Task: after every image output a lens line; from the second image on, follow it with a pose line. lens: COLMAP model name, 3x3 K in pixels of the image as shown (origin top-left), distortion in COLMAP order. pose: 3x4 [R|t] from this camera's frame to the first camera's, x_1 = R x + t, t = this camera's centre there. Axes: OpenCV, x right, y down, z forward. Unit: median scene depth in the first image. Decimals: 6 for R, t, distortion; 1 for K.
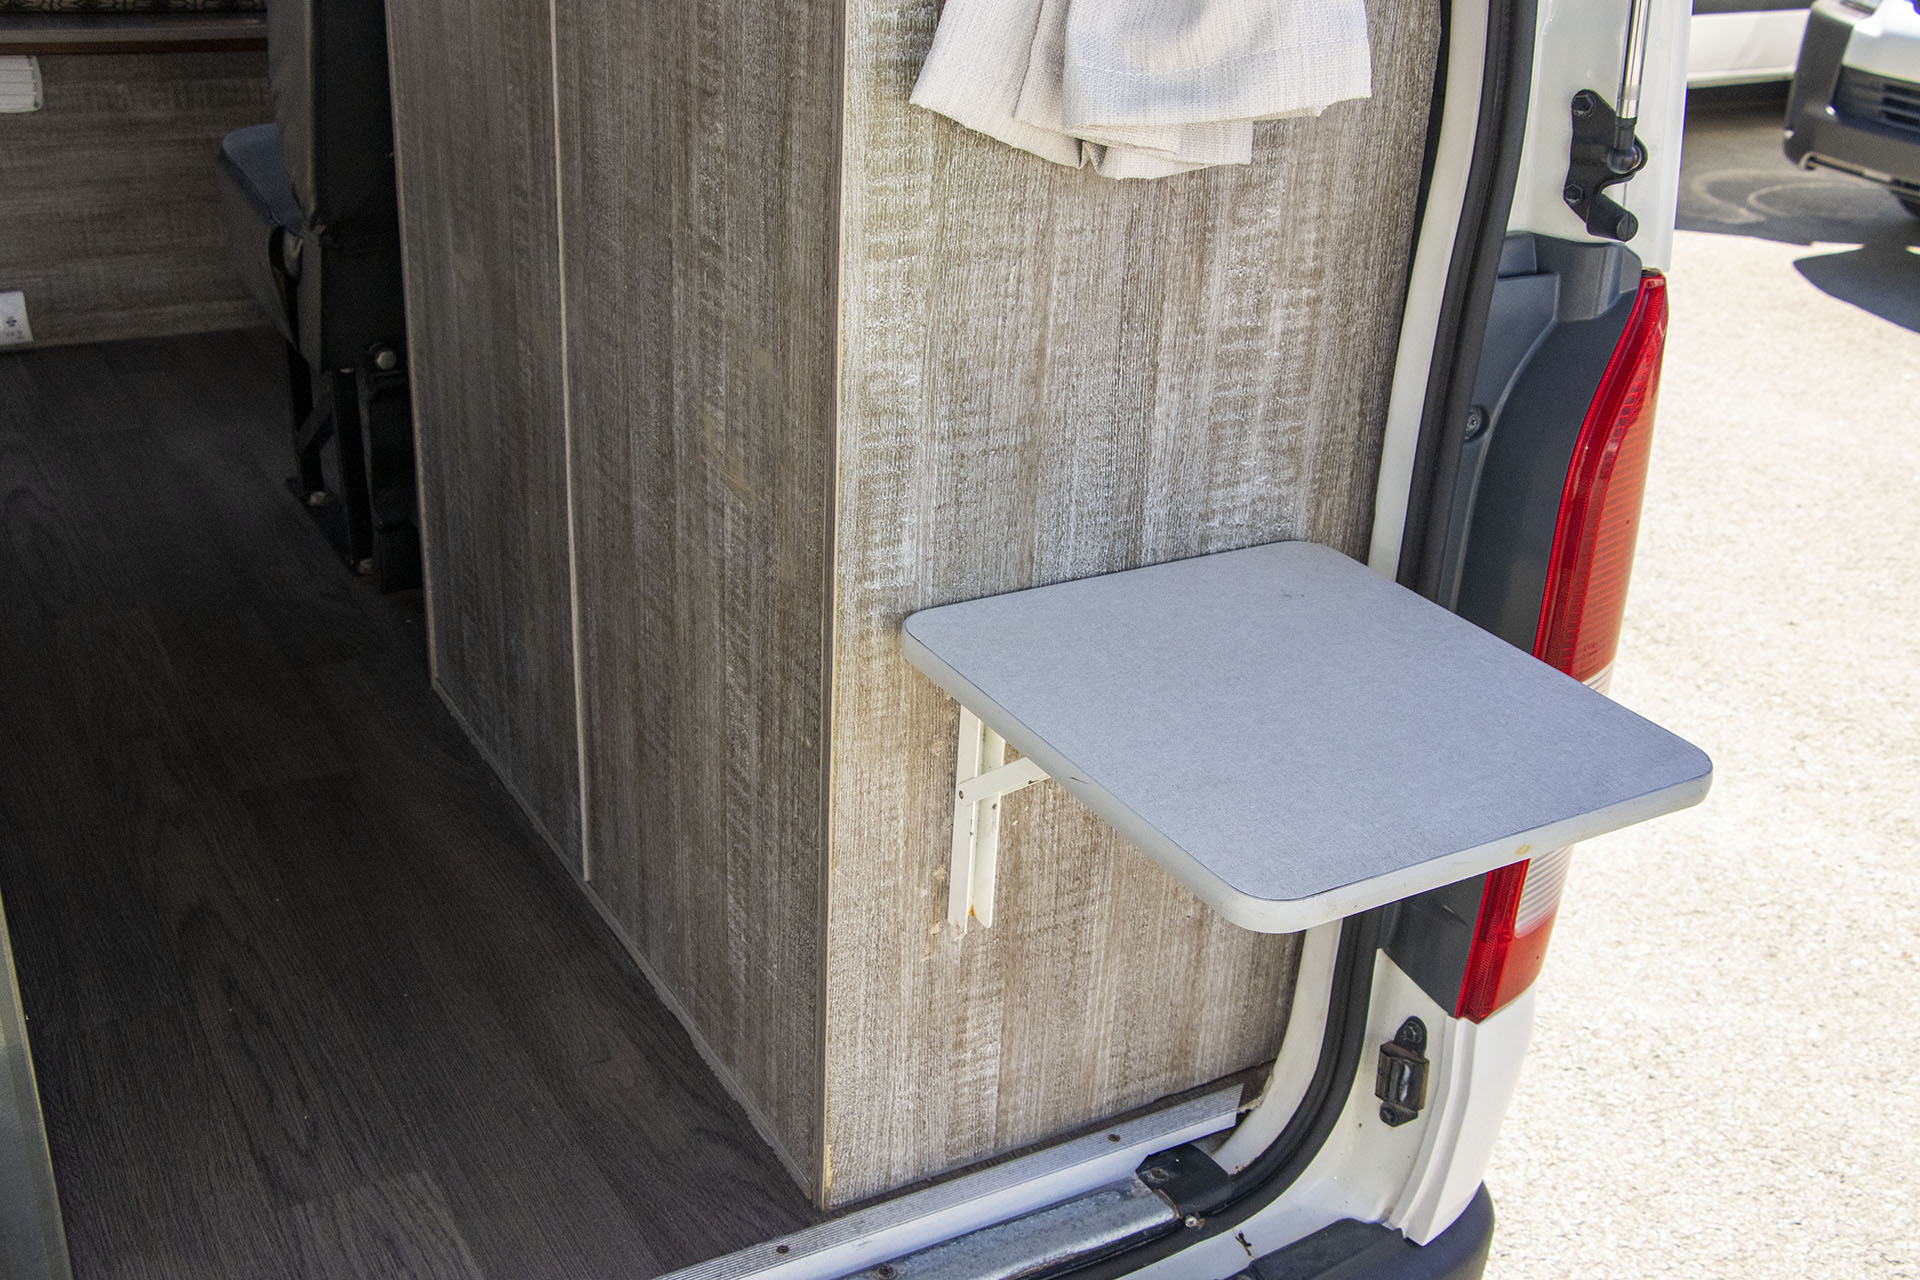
lens RADIAL K [[1997.9, 0, 918.5], [0, 1997.9, 642.8], [0, 0, 1]] dist [-0.060533, 0.000000]
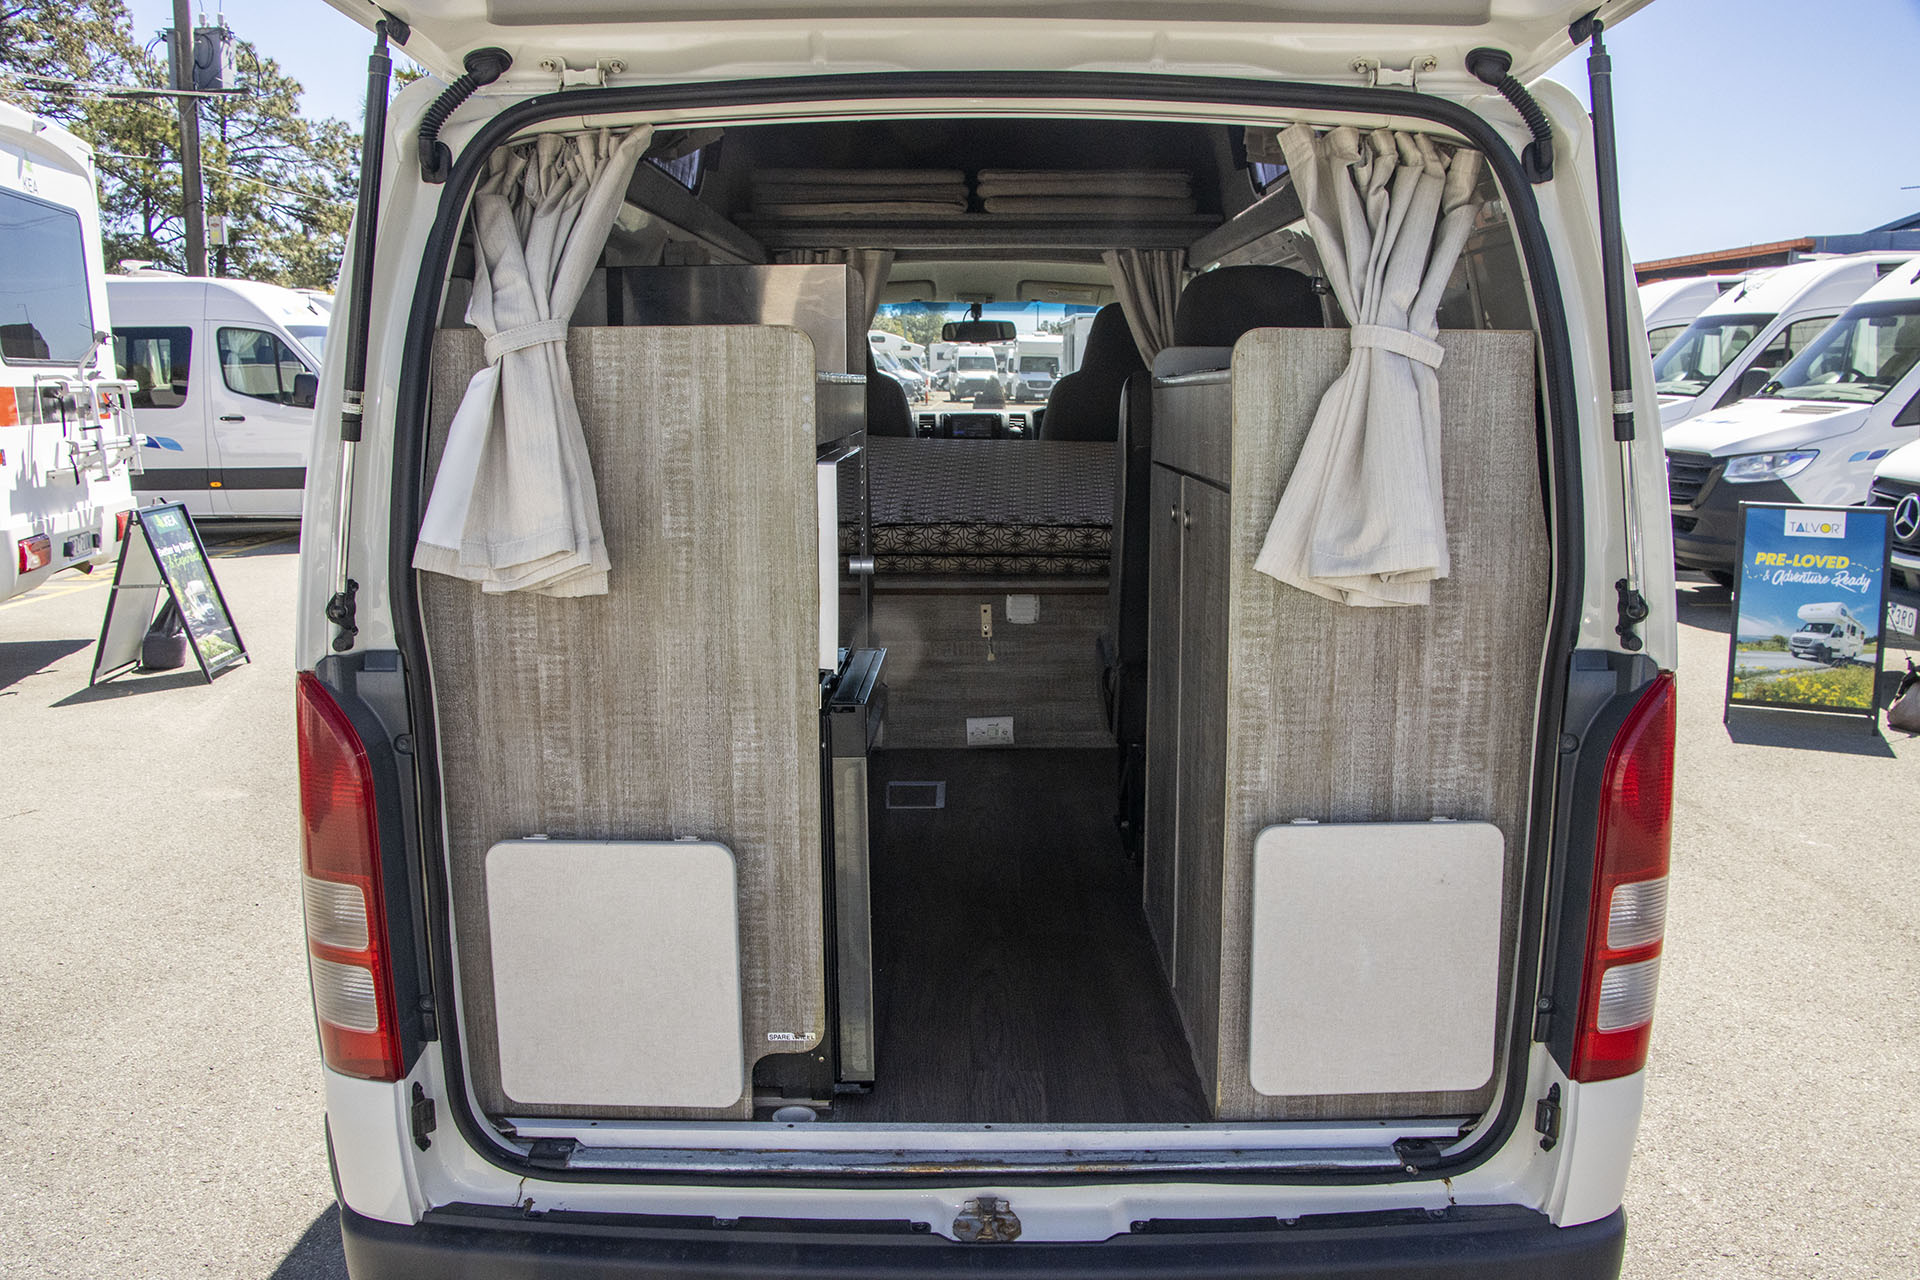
lens RADIAL K [[1566.6, 0, 971.4], [0, 1566.6, 670.7], [0, 0, 1]] dist [-0.136796, 0.058844]
pose [[0.866693, 0.039421, -0.497282, 0.535102], [-0.175955, 0.956958, -0.230805, 0.281455], [0.466779, 0.287536, 0.836325, -0.573649]]
